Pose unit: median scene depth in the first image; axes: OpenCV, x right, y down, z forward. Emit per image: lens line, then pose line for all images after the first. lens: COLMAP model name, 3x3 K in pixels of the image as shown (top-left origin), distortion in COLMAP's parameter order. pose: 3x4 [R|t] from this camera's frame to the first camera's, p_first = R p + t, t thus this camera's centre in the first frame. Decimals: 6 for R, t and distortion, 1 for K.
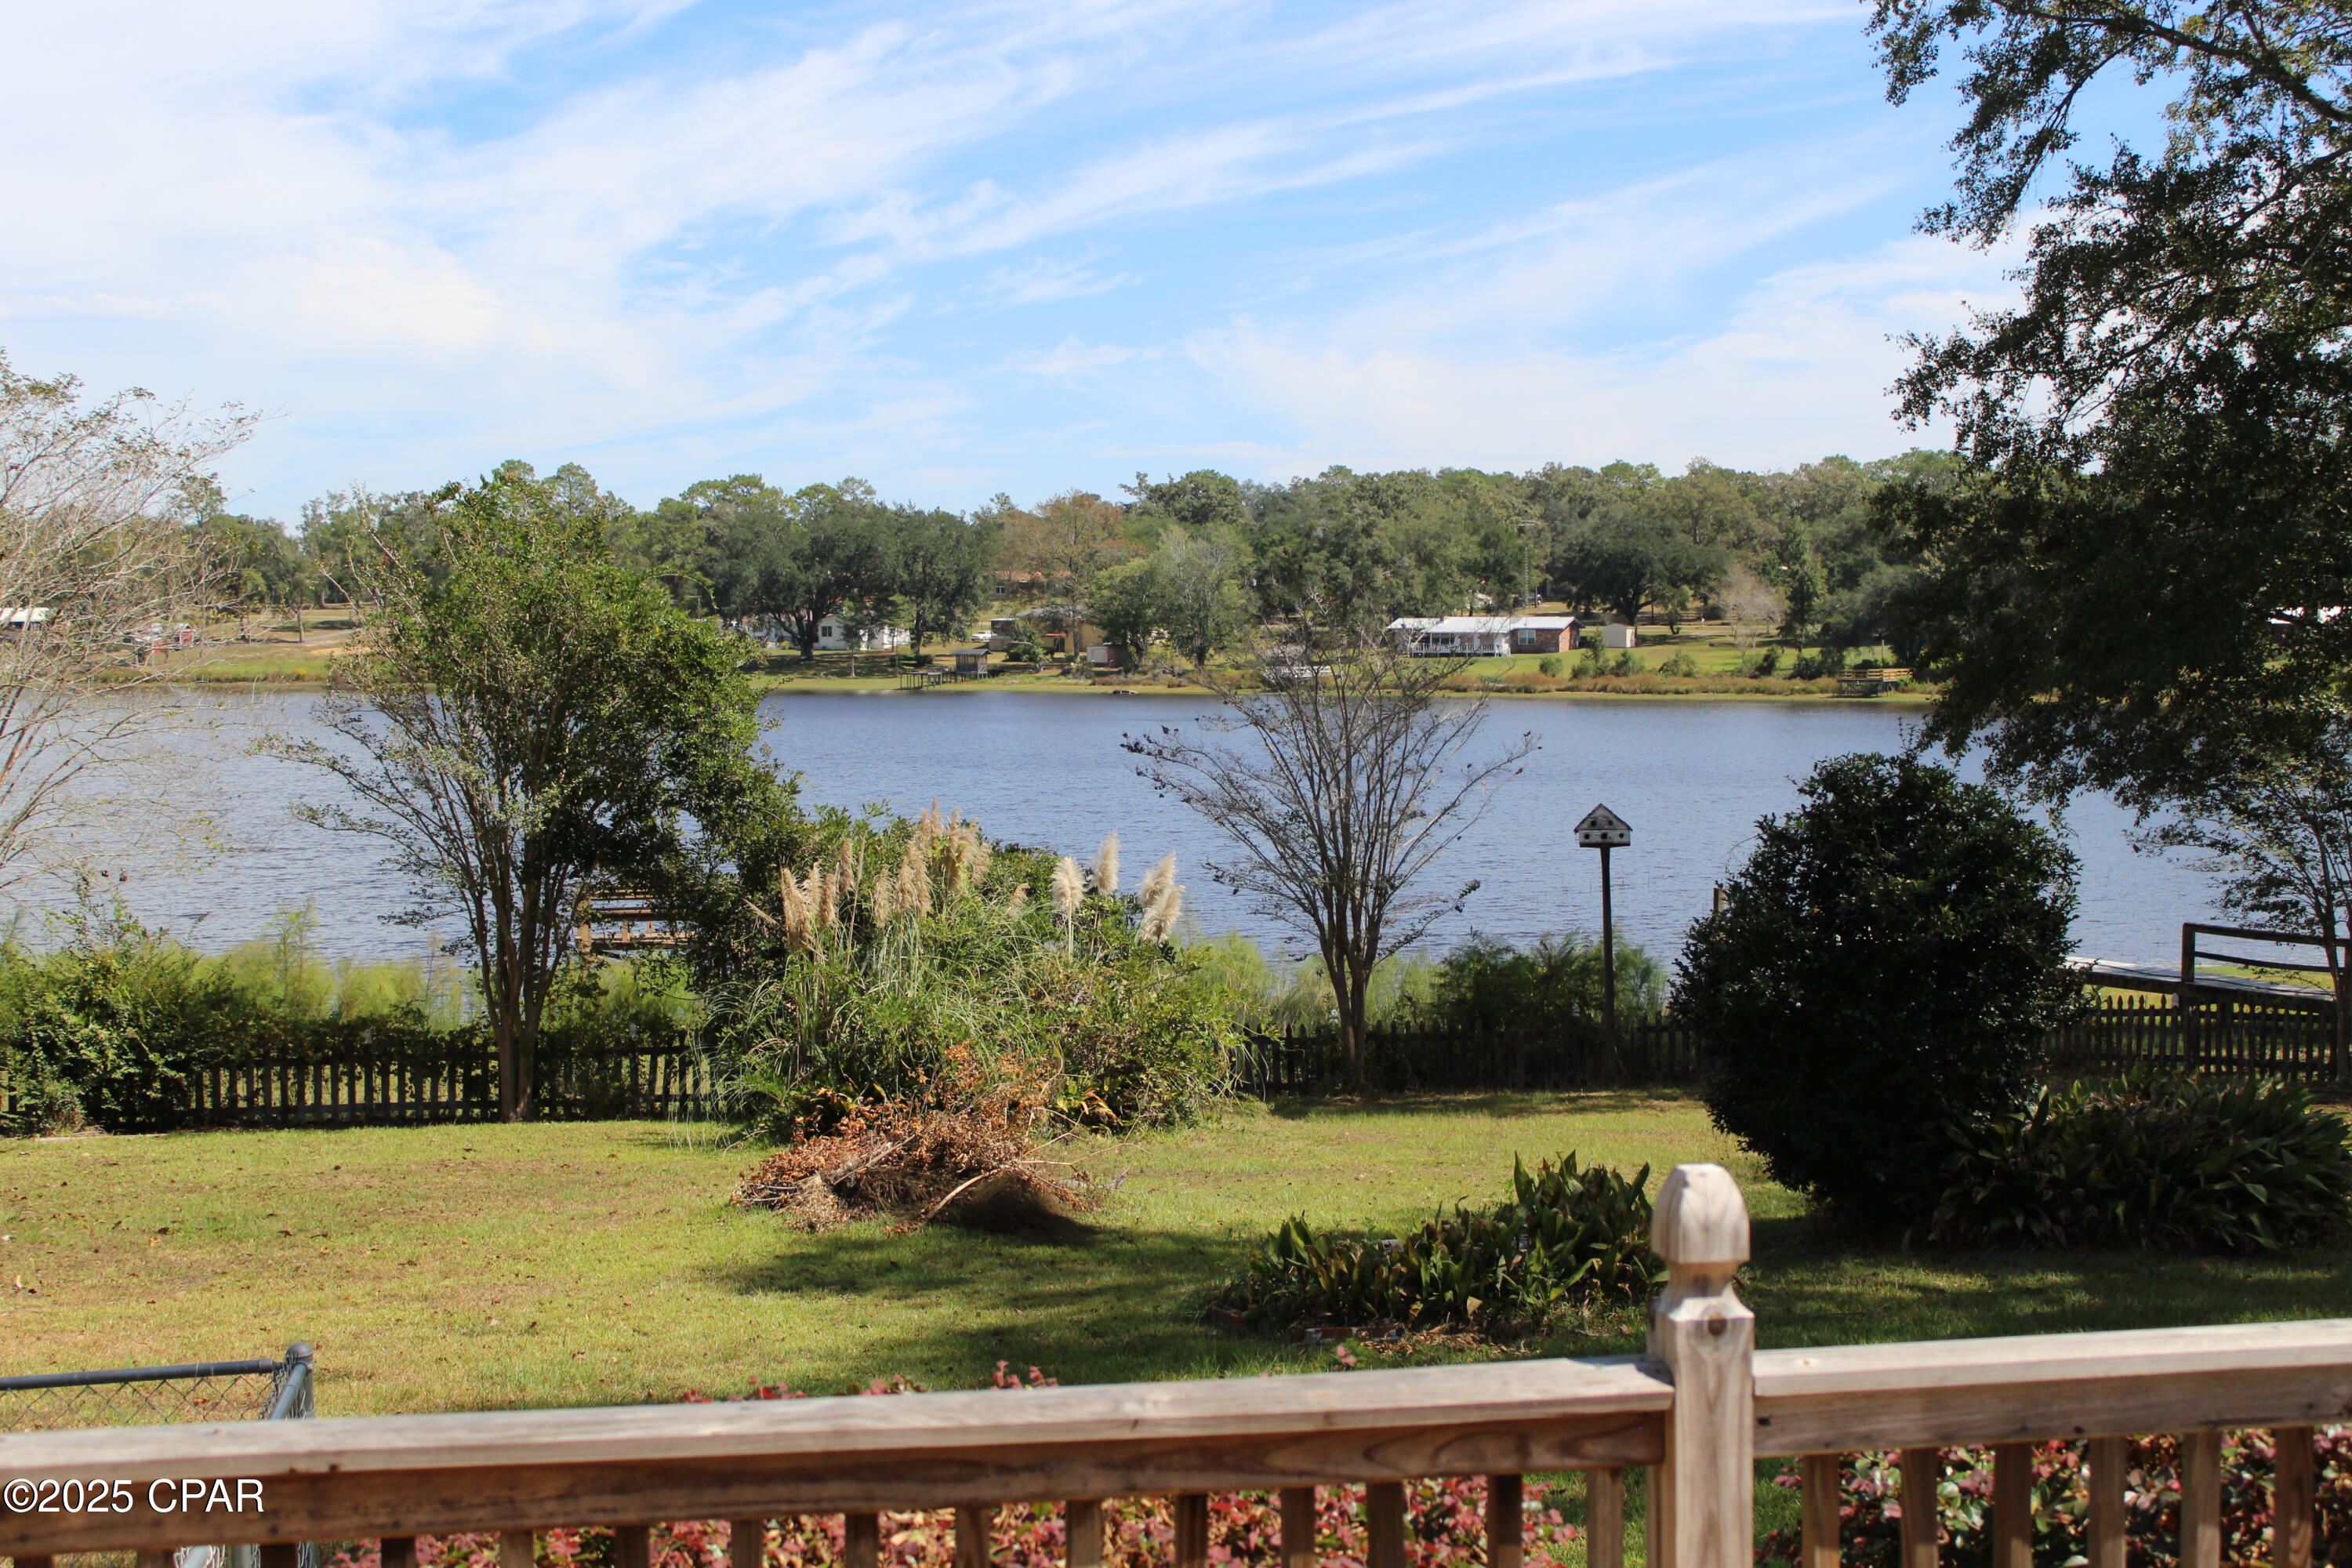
lens RADIAL K [[3072.1, 0, 1176.0], [0, 3072.1, 784.0], [0, 0, 1]] dist [-0.019619, -0.343892]
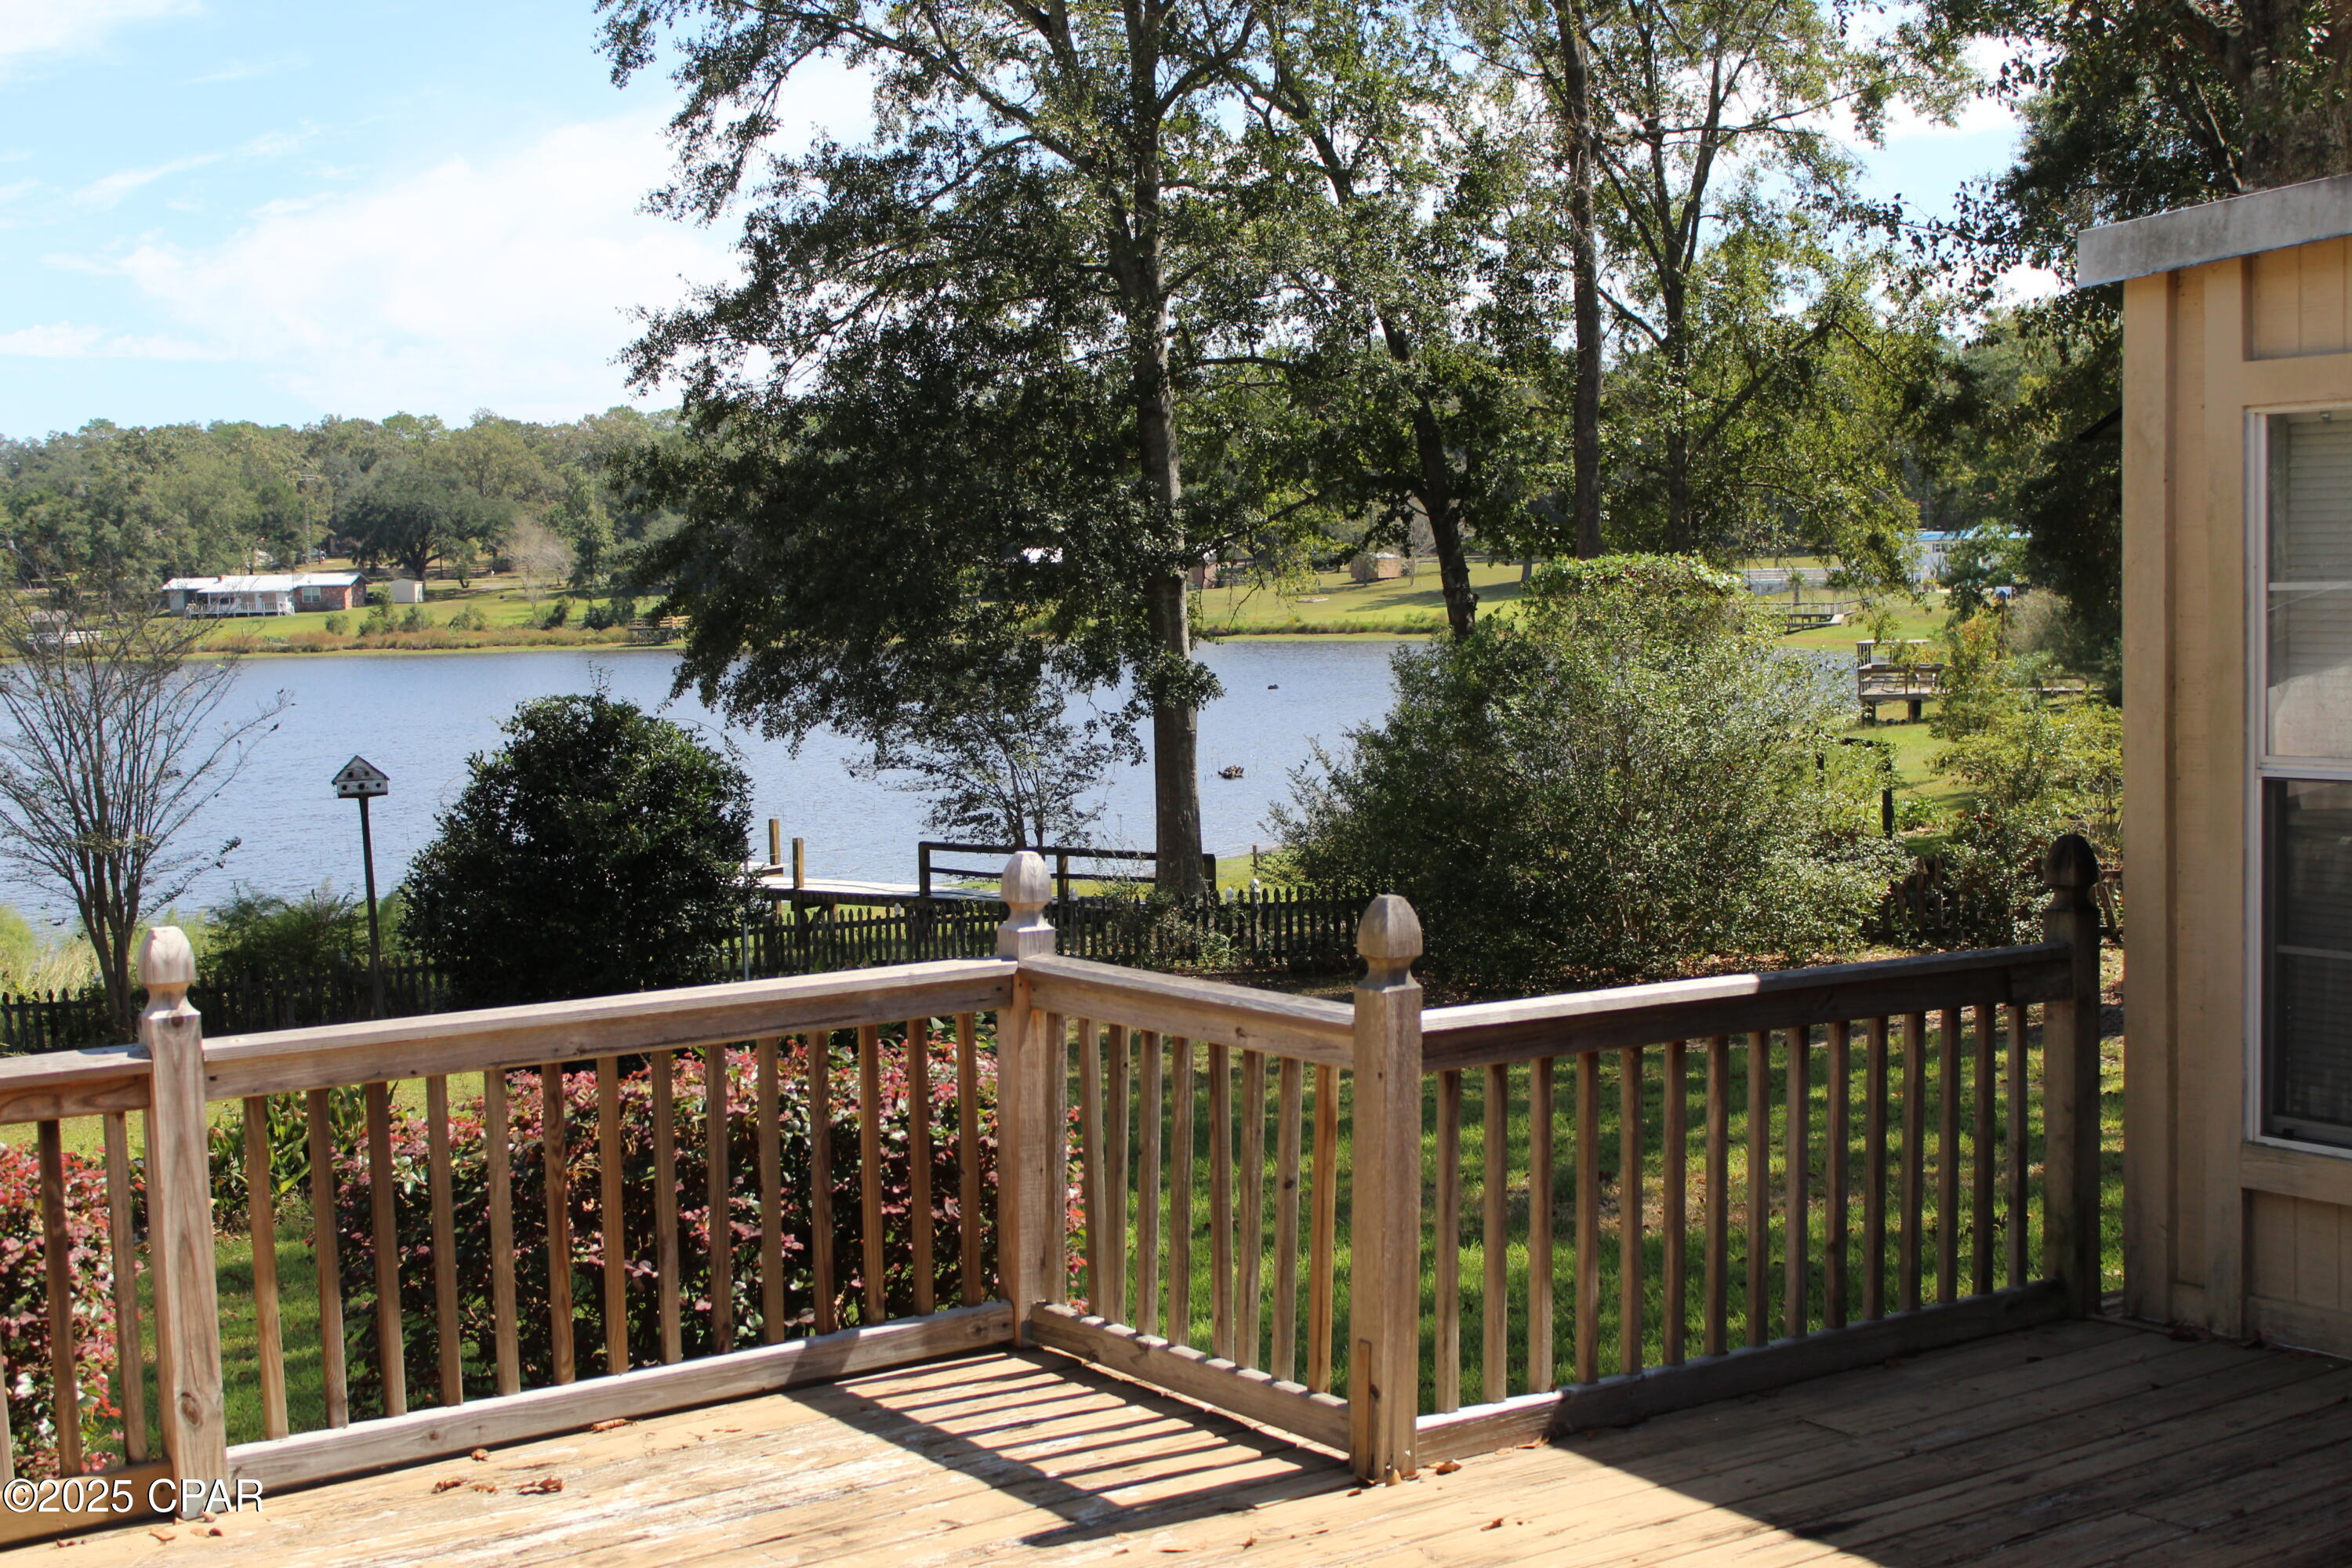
lens RADIAL K [[3182.1, 0, 1172.1], [0, 3182.1, 722.0], [0, 0, 1]] dist [-0.010427, 0.063104]
pose [[0.931369, -0.040459, 0.361821, 0.005976], [0.042426, 0.999096, 0.002511, 0.003965], [-0.361596, 0.013012, 0.932244, -0.102007]]
